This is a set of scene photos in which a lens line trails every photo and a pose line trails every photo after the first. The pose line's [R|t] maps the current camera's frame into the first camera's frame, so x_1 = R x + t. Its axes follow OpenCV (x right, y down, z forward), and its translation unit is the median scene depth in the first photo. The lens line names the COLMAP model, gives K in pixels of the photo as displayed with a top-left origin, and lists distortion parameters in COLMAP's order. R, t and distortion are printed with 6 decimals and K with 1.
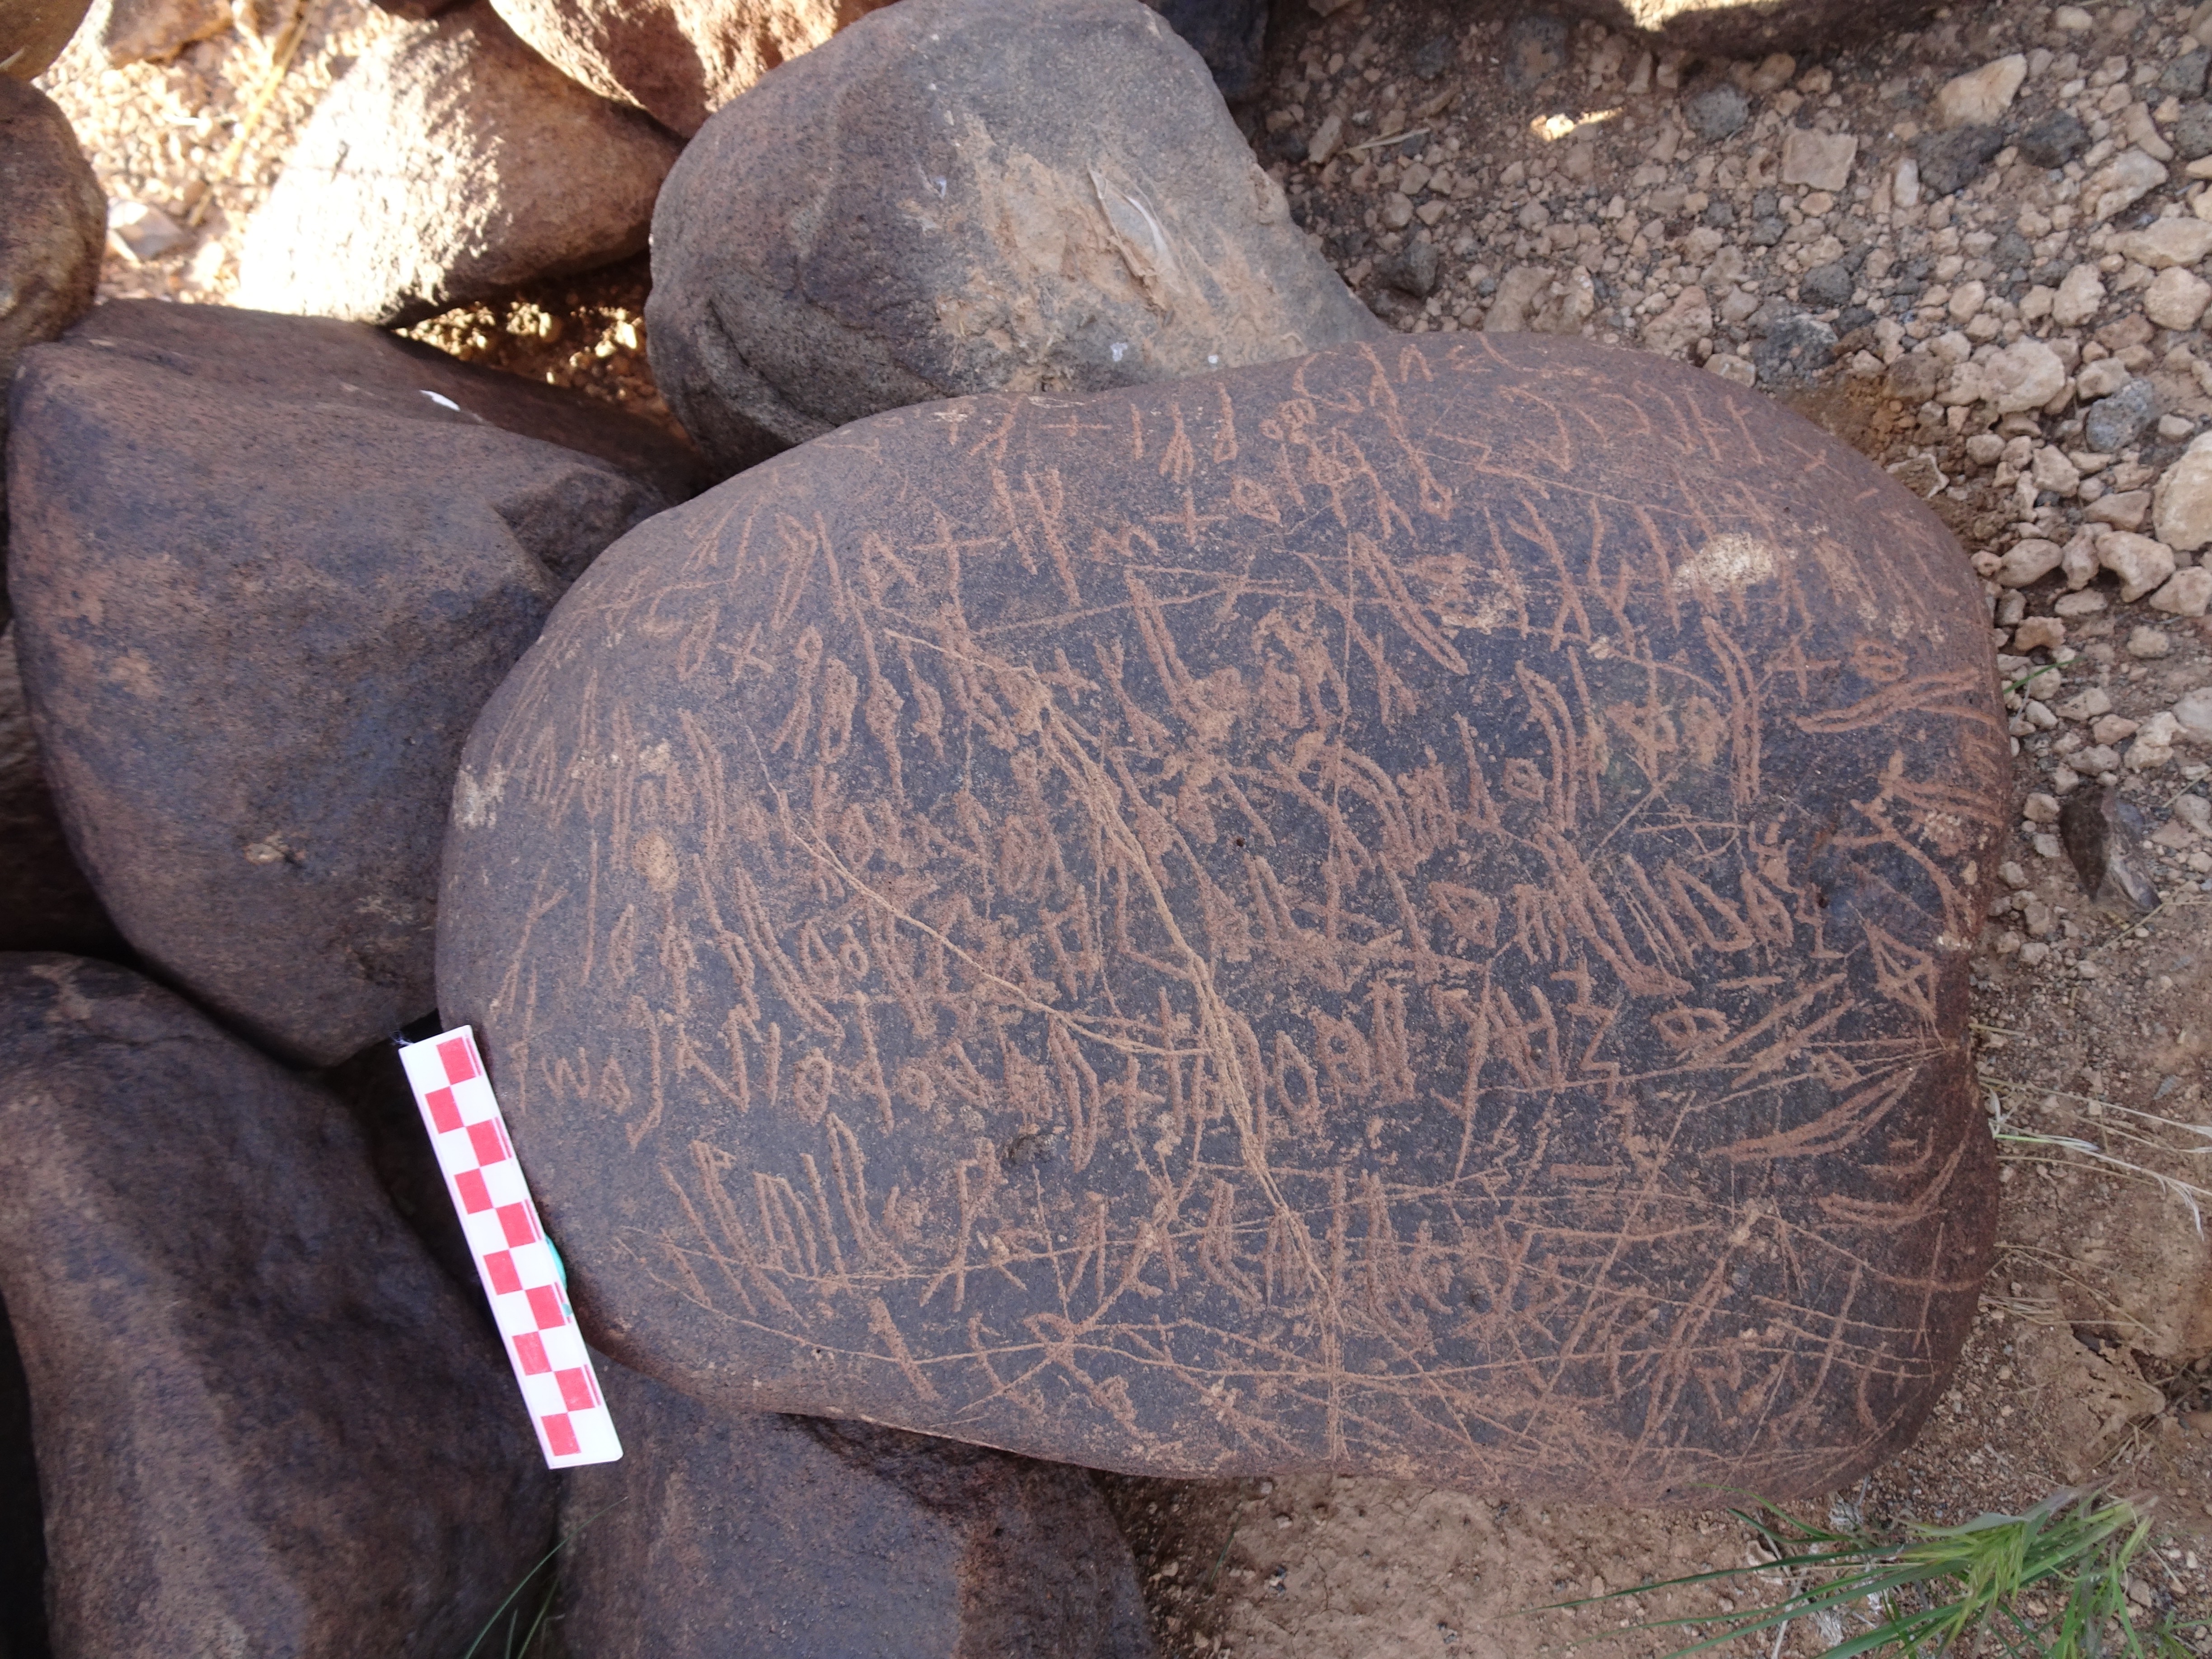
lens RADIAL K [[1570.1, 0, 1113.4], [0, 1570.1, 820.8], [0, 0, 1]] dist [0.009970, -0.003261]
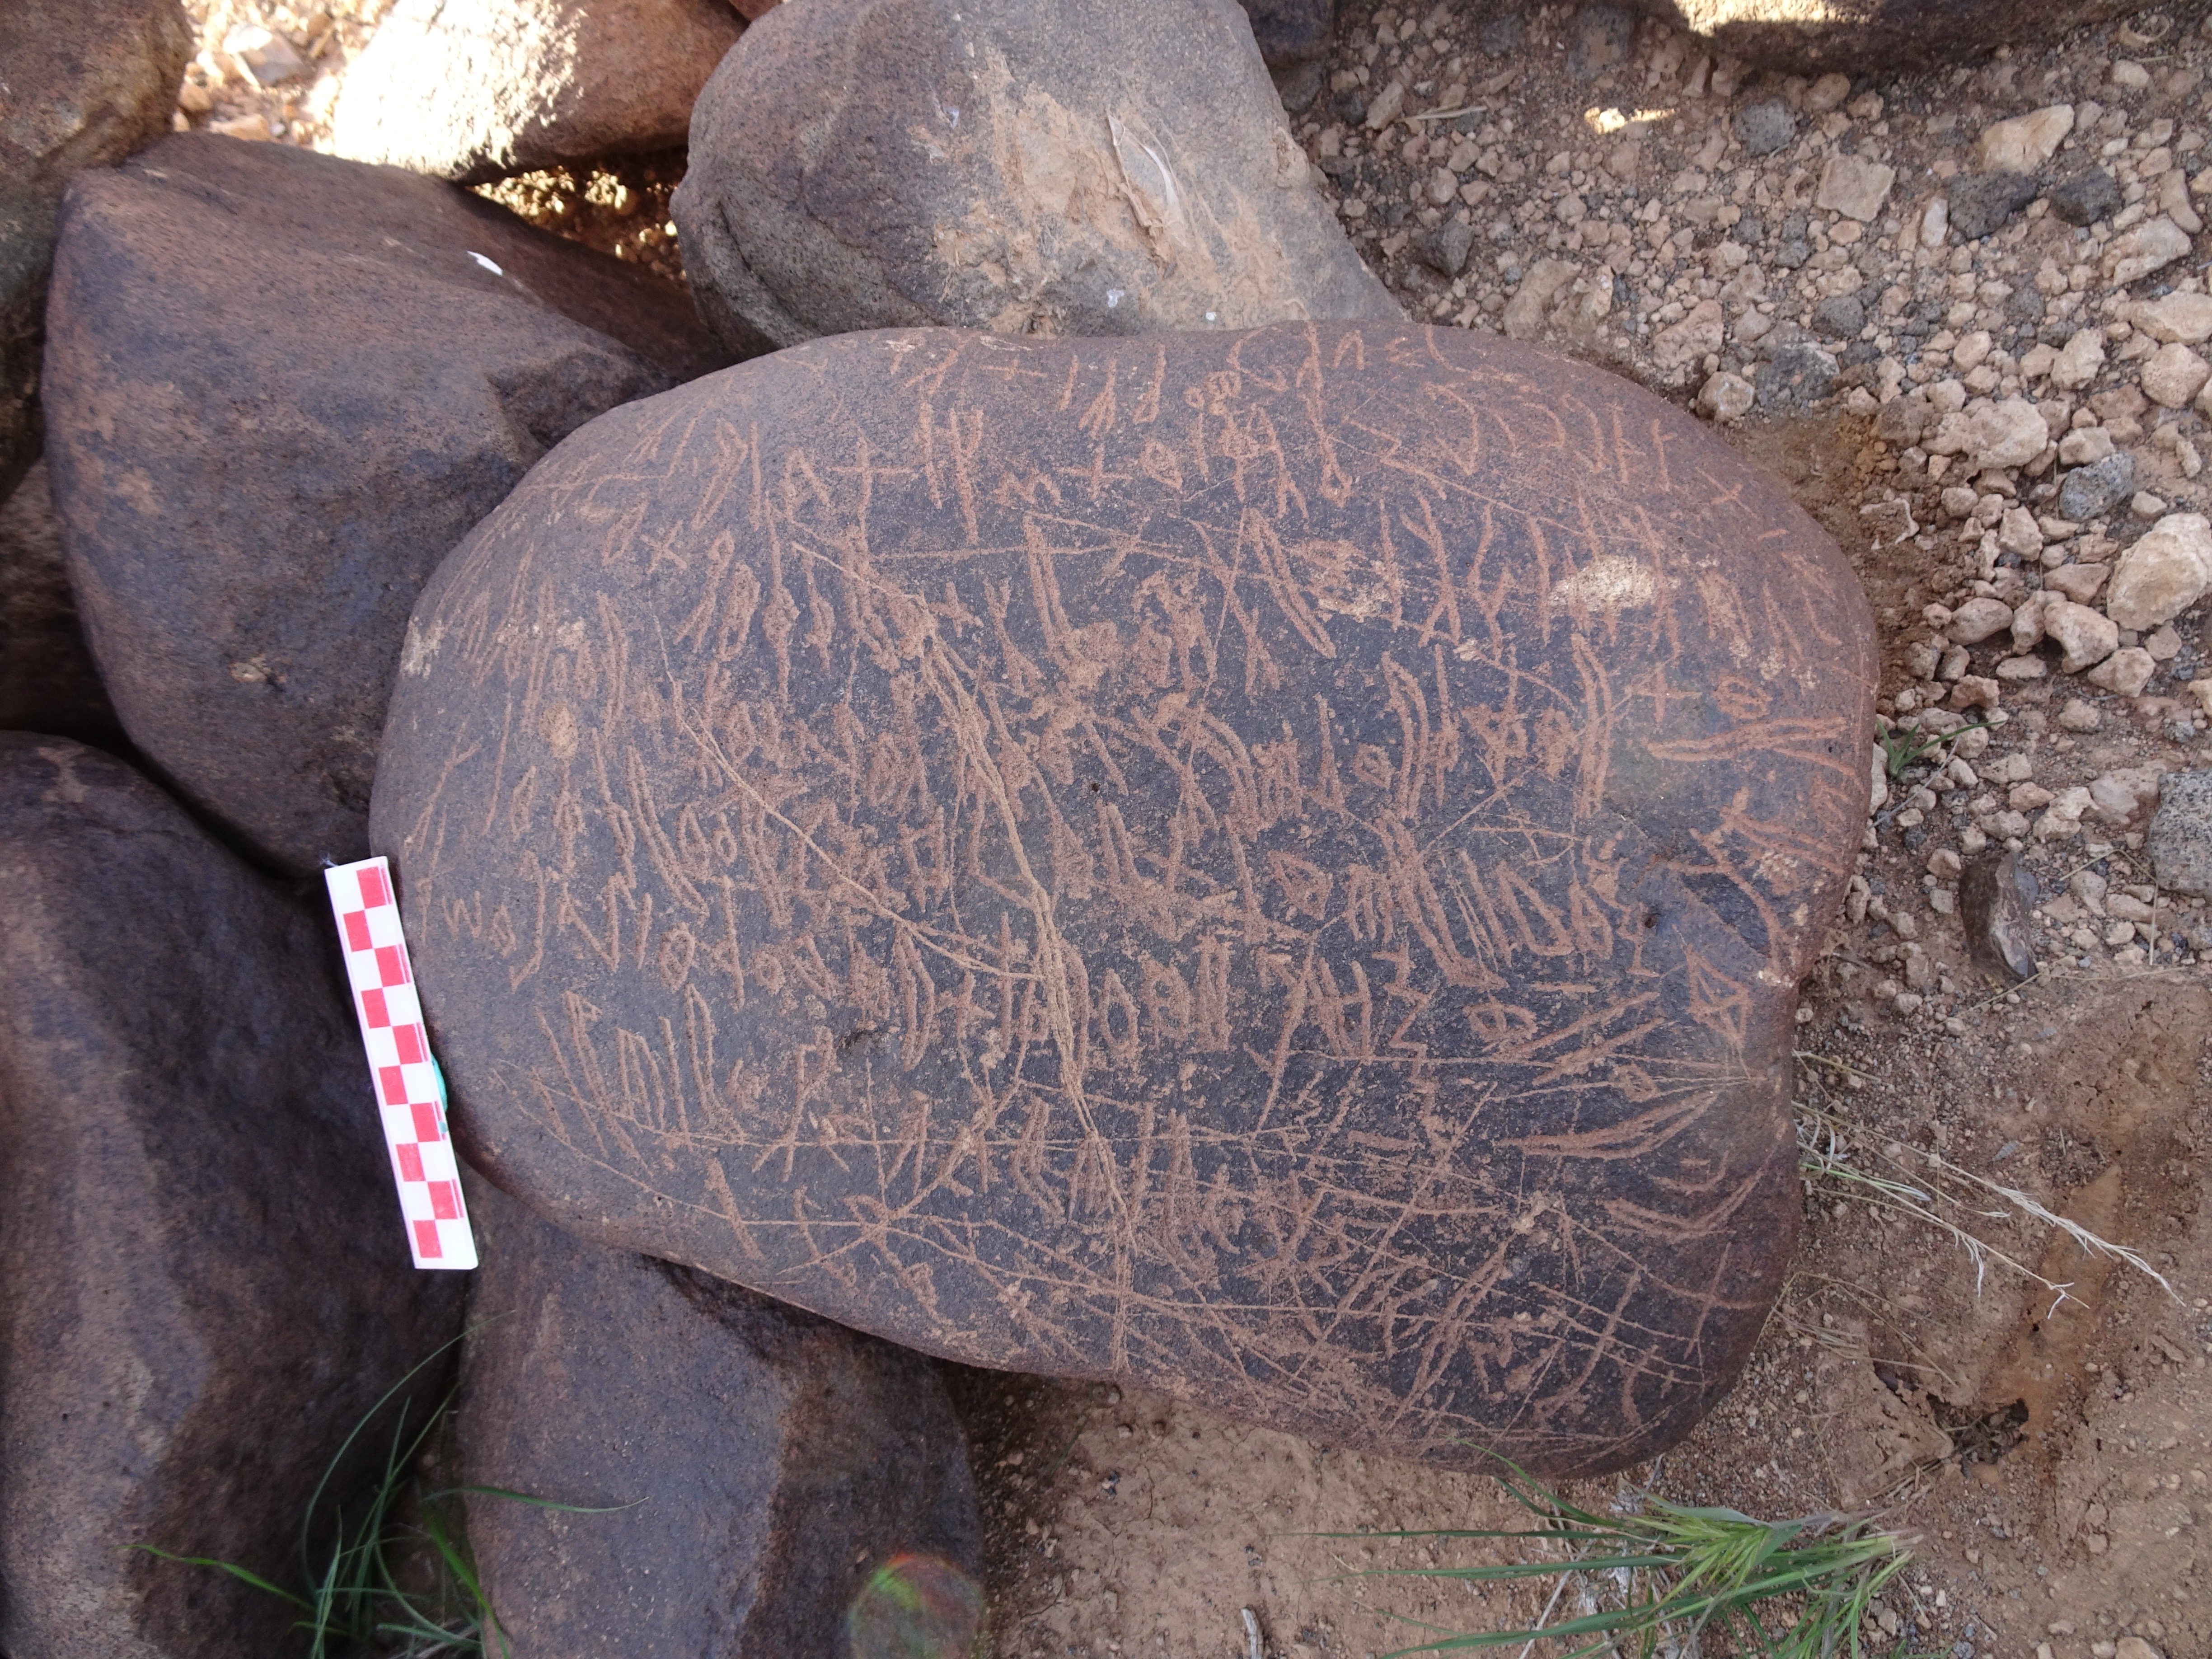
lens RADIAL K [[1570.1, 0, 1111.8], [0, 1570.1, 823.1], [0, 0, 1]] dist [0.008290, -0.003815]
pose [[0.988995, 0.139050, -0.050543, 0.134577], [-0.136429, 0.989281, 0.052069, -0.017295], [0.057241, -0.044600, 0.997364, -0.049318]]
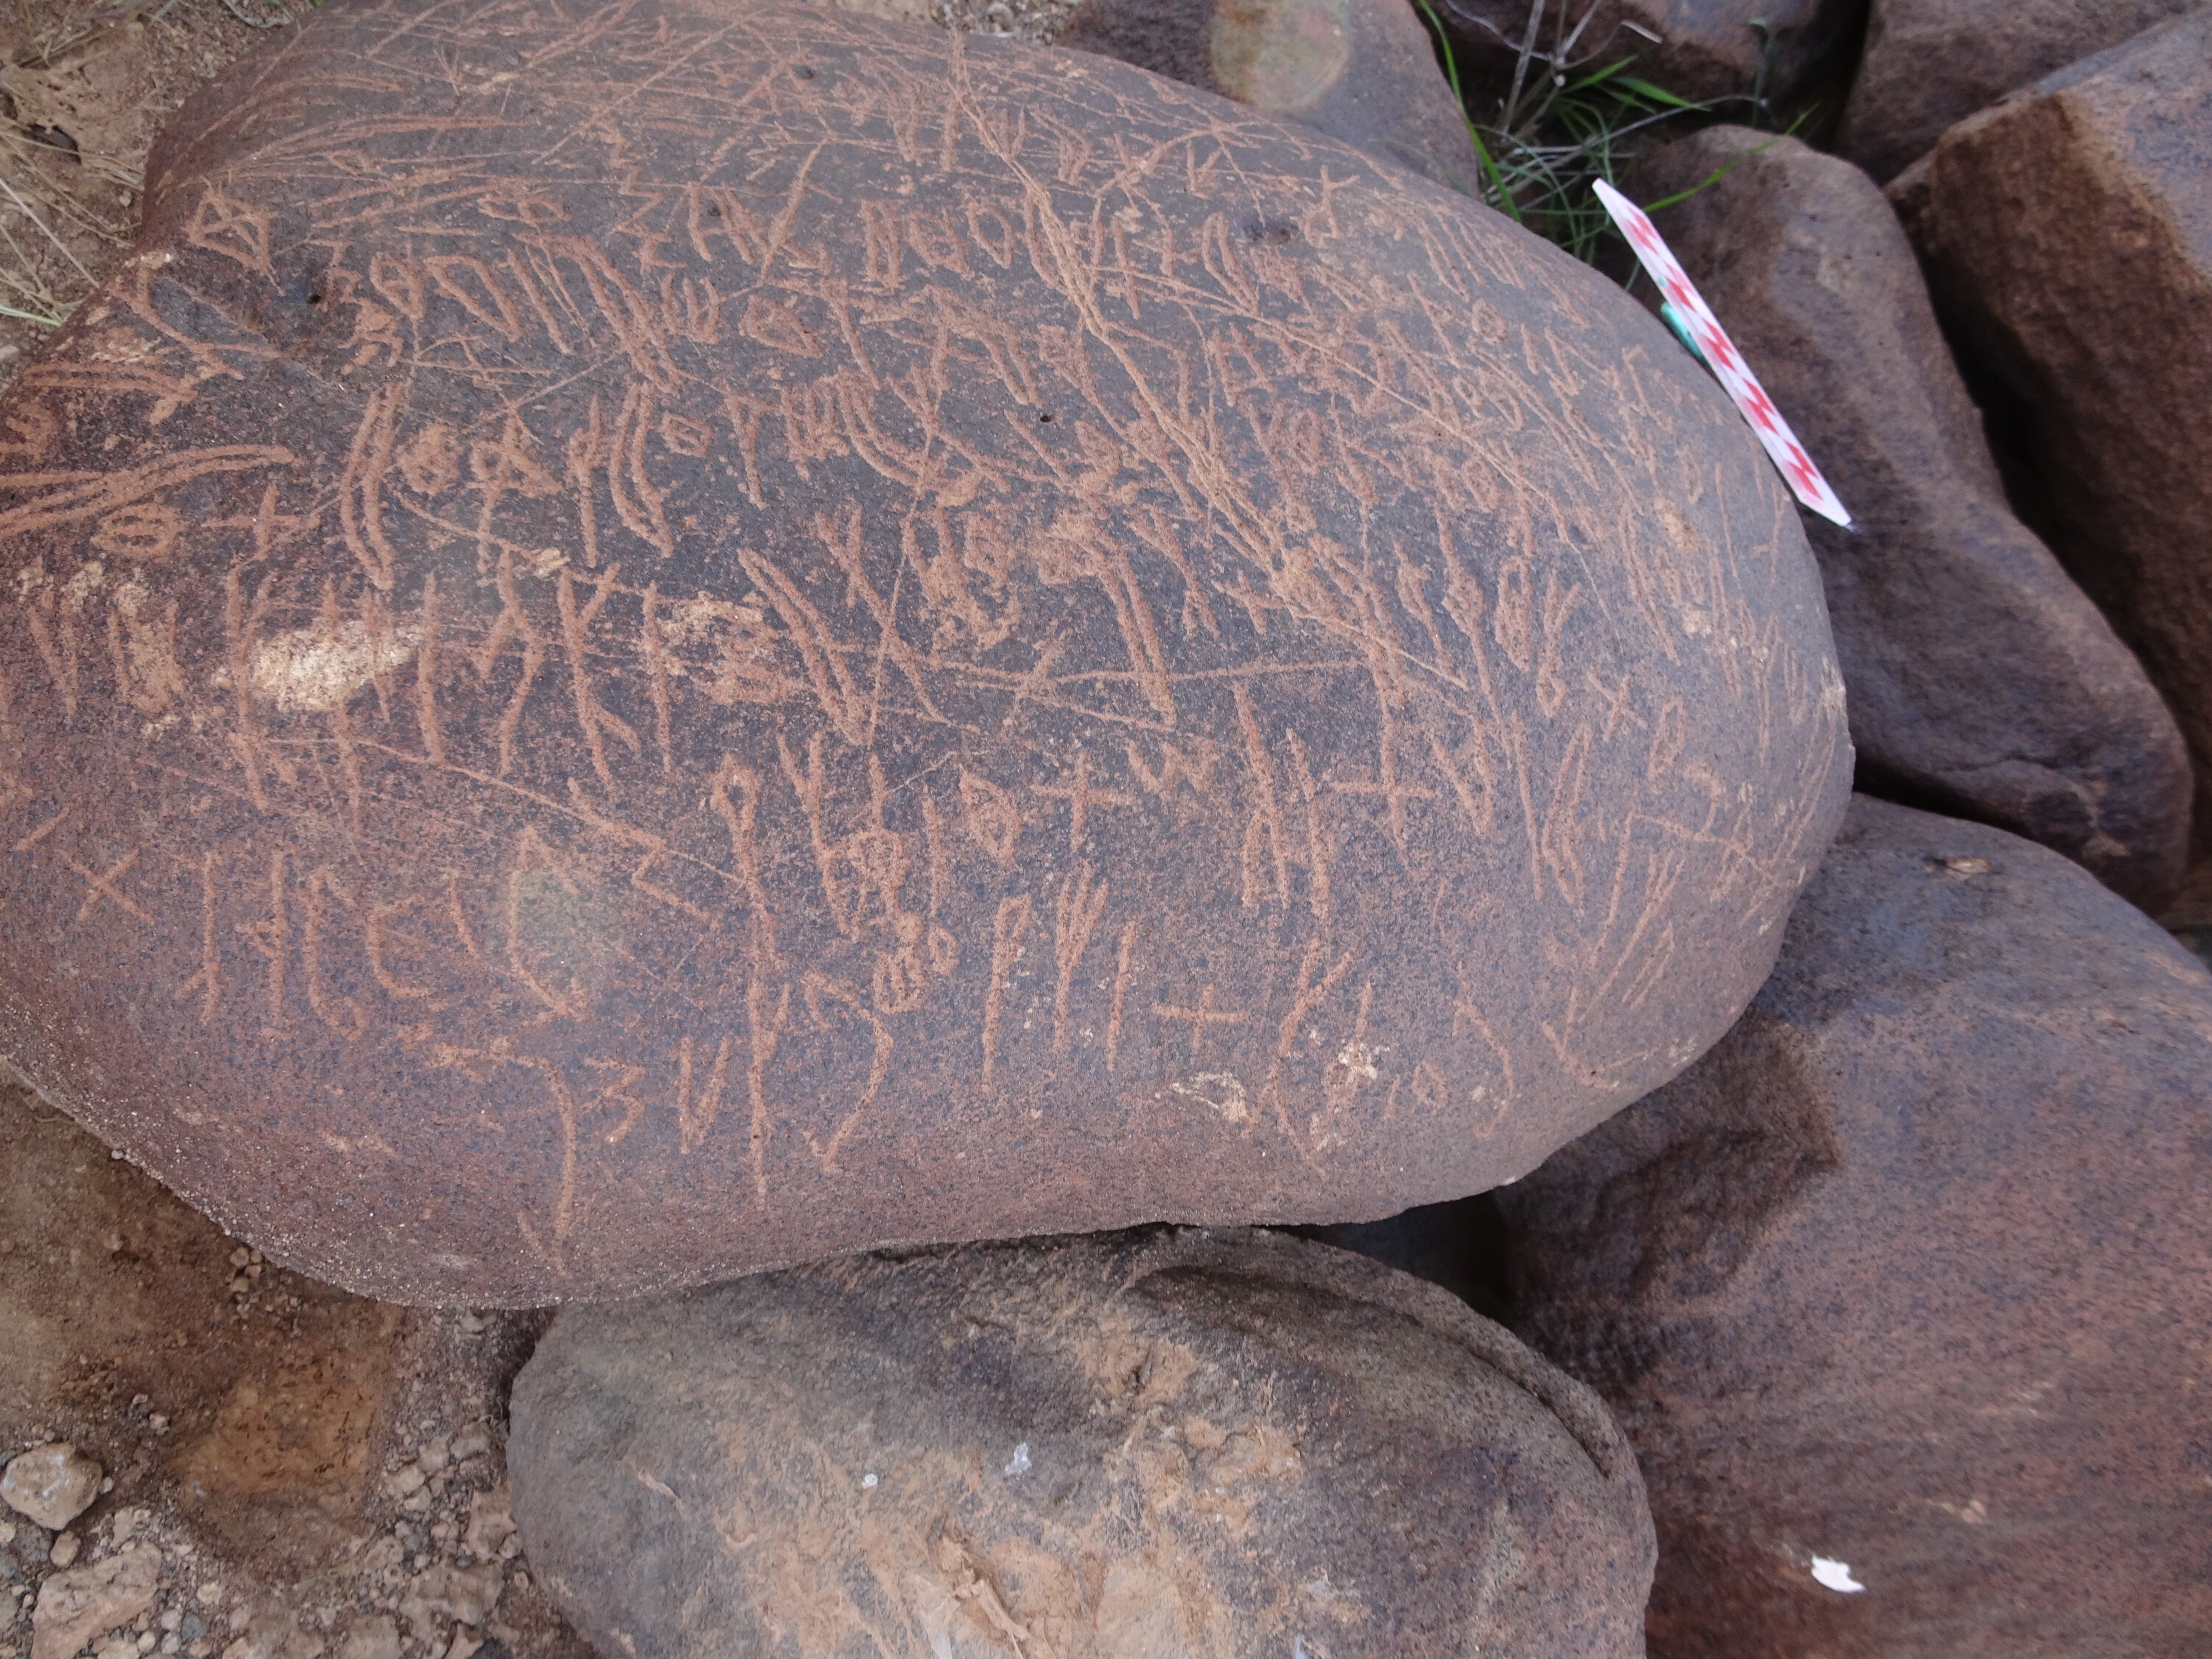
lens RADIAL K [[1578.8, 0, 1103.2], [0, 1578.8, 837.5], [0, 0, 1]] dist [0.005912, 0.000782]
pose [[-0.981481, -0.112665, -0.154922, 0.141674], [0.020267, -0.865286, 0.500869, -0.545262], [-0.190482, 0.488454, 0.851545, 0.347432]]
